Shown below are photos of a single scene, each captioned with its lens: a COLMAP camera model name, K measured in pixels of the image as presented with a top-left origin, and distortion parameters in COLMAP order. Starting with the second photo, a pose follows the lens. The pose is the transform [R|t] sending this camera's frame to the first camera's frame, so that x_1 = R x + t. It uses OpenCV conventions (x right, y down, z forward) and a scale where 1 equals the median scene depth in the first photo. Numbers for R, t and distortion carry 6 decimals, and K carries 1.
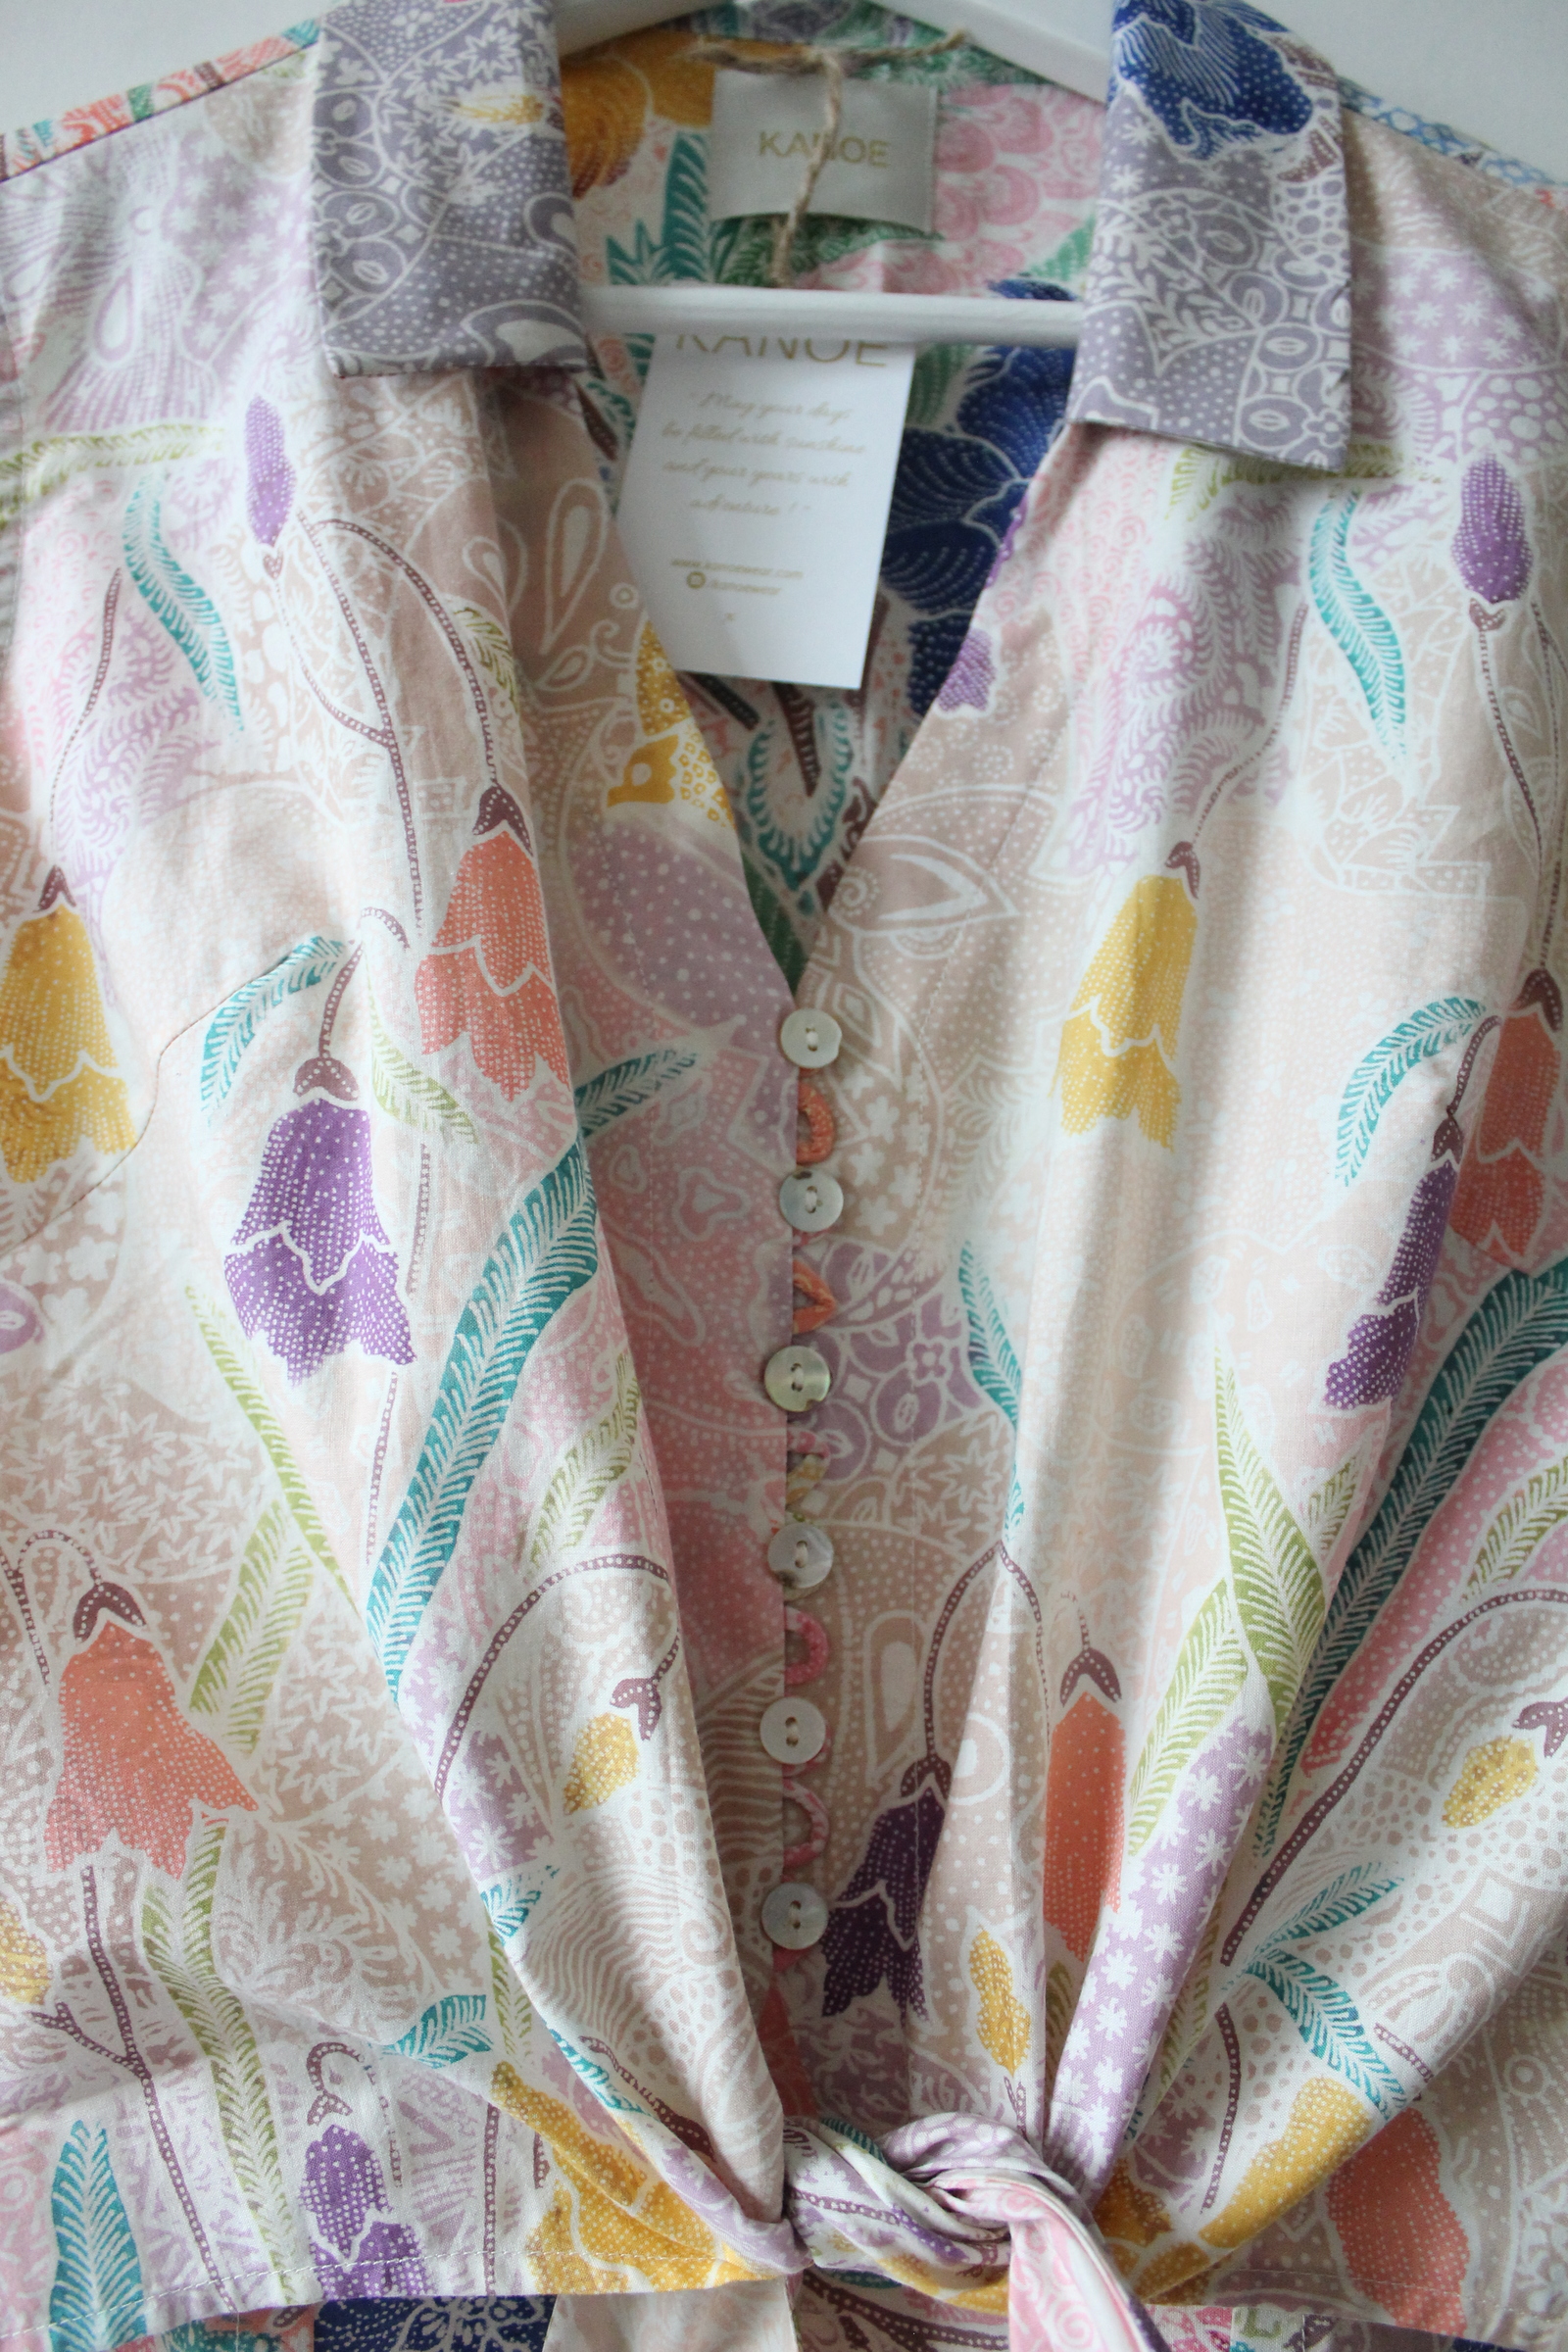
lens RADIAL K [[1878.0, 0, 751.2], [0, 1878.0, 1166.5], [0, 0, 1]] dist [-0.176130, 0.130392]
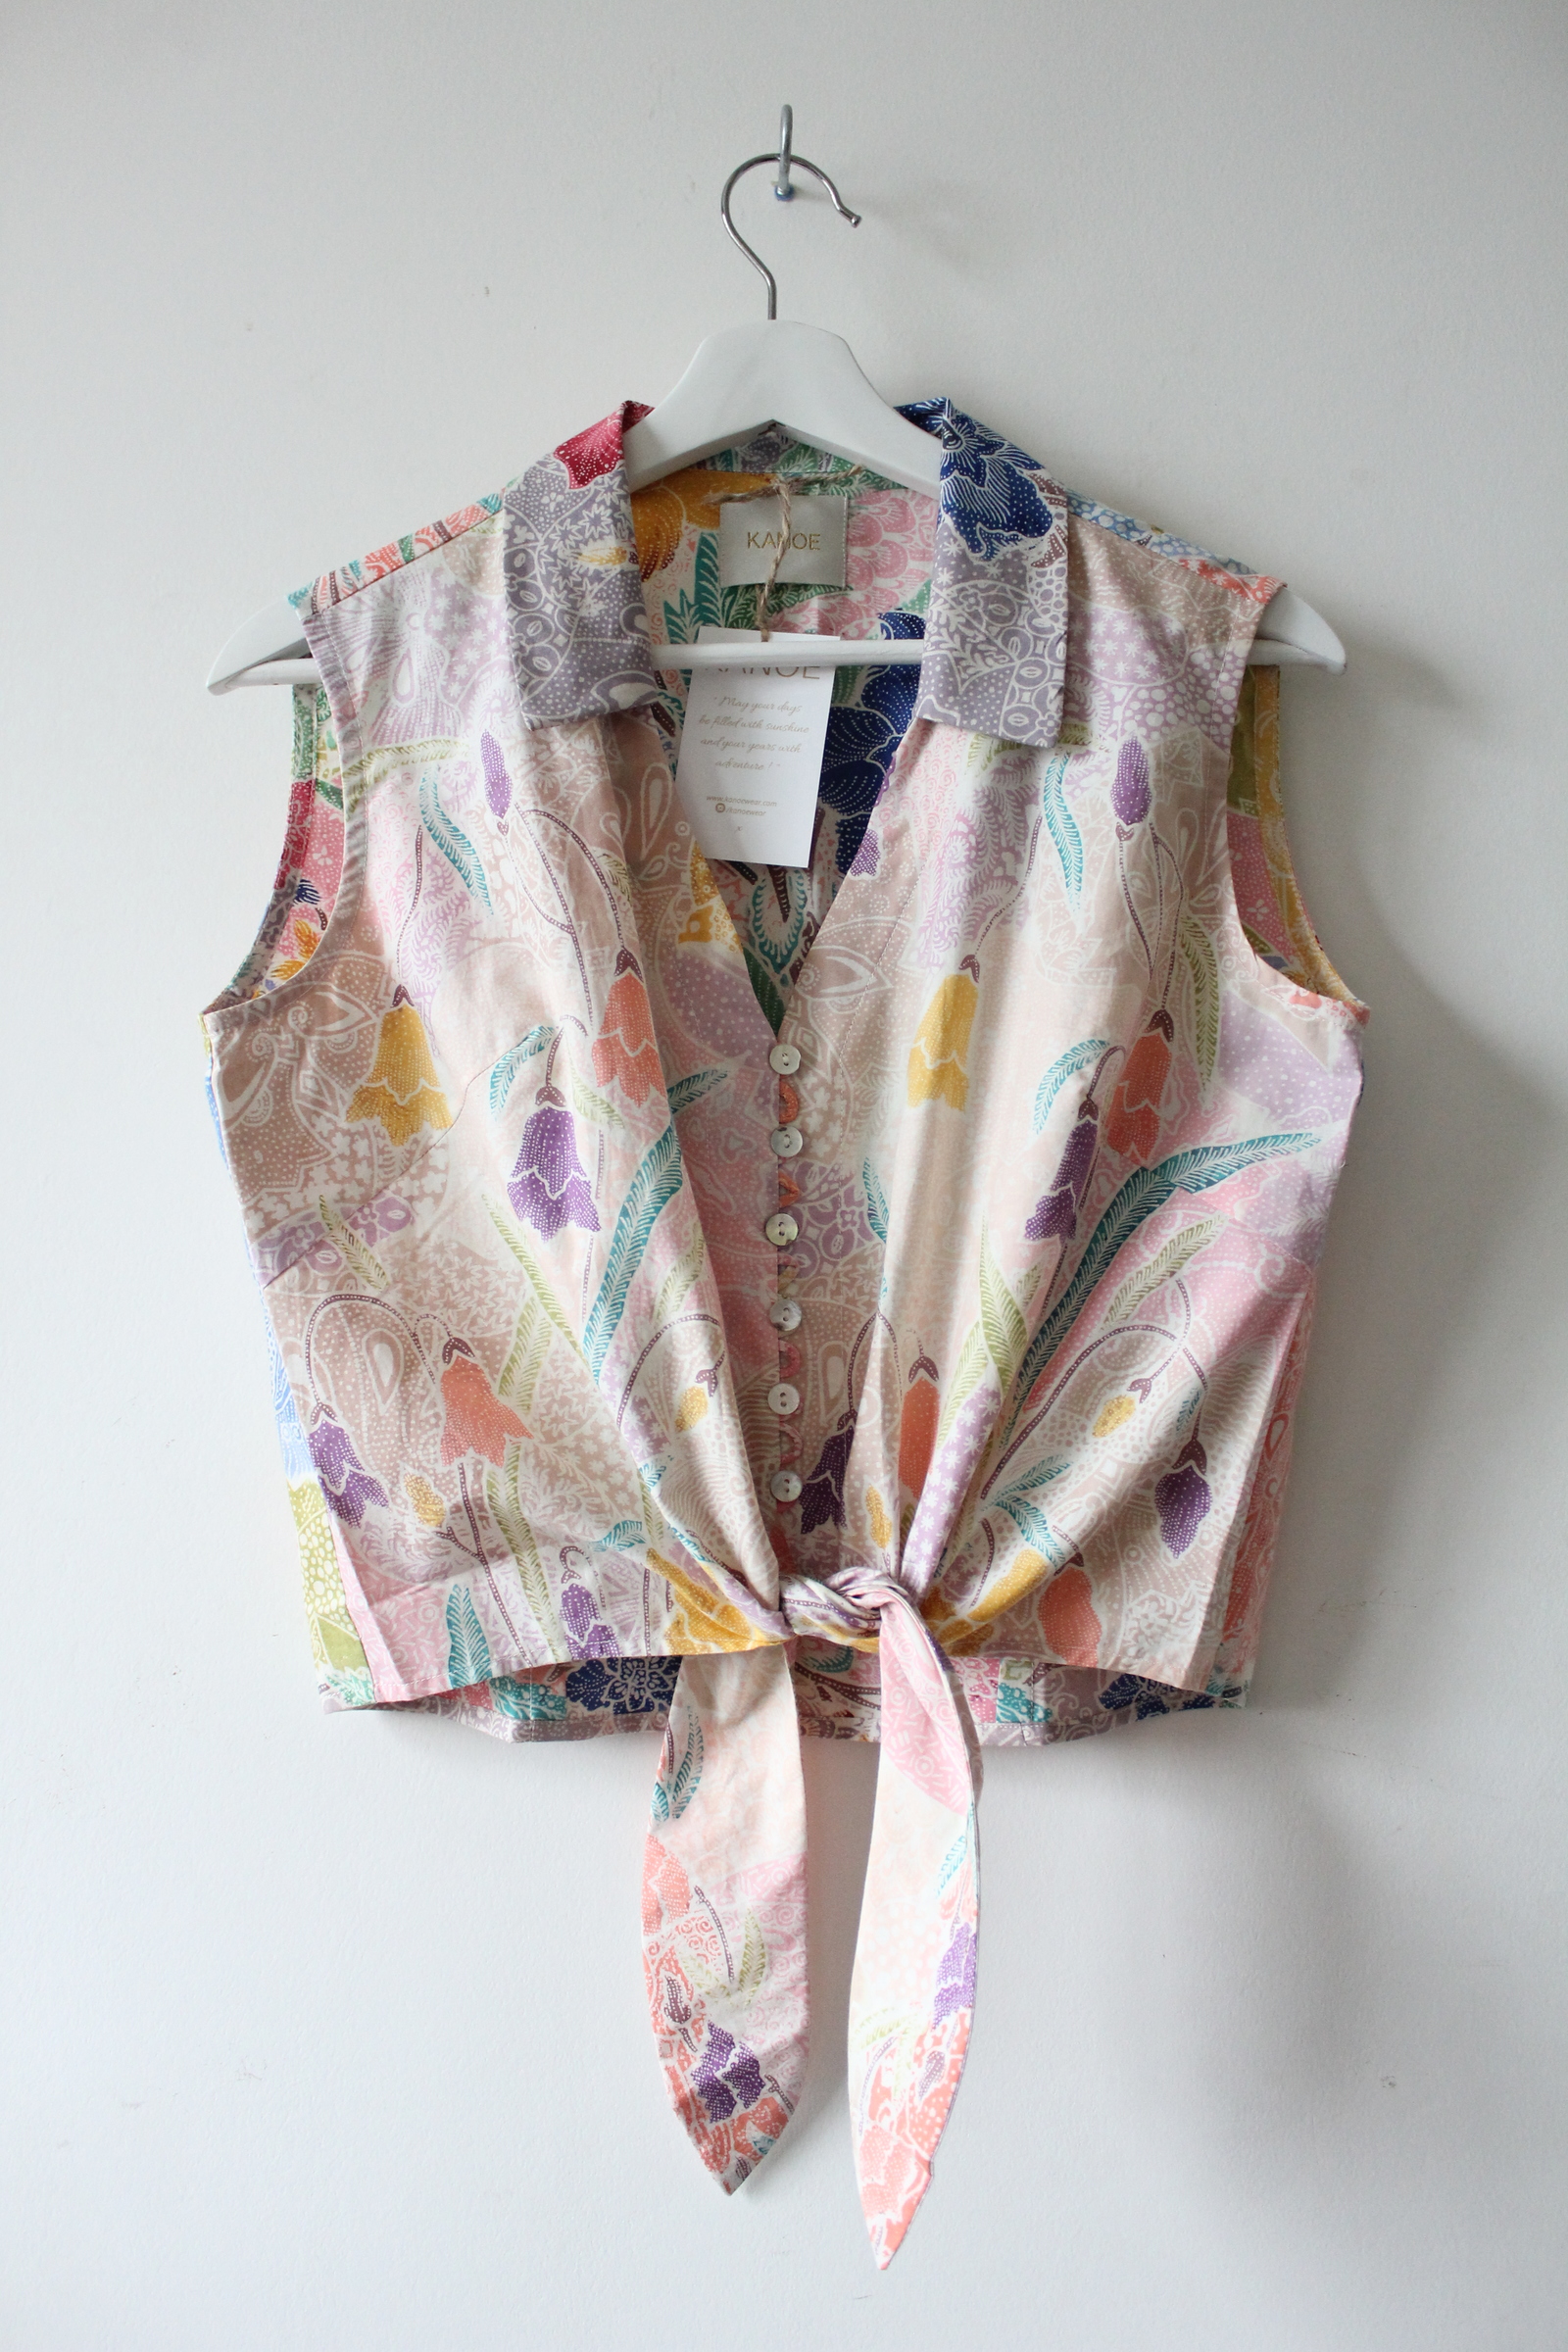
lens RADIAL K [[1991.7, 0, 703.9], [0, 1991.7, 1171.7], [0, 0, 1]] dist [-0.281002, 0.000578]
pose [[0.996661, -0.029439, -0.076159, 0.110155], [0.037455, 0.993653, 0.106070, -0.188783], [0.072553, -0.108569, 0.991438, -1.188534]]
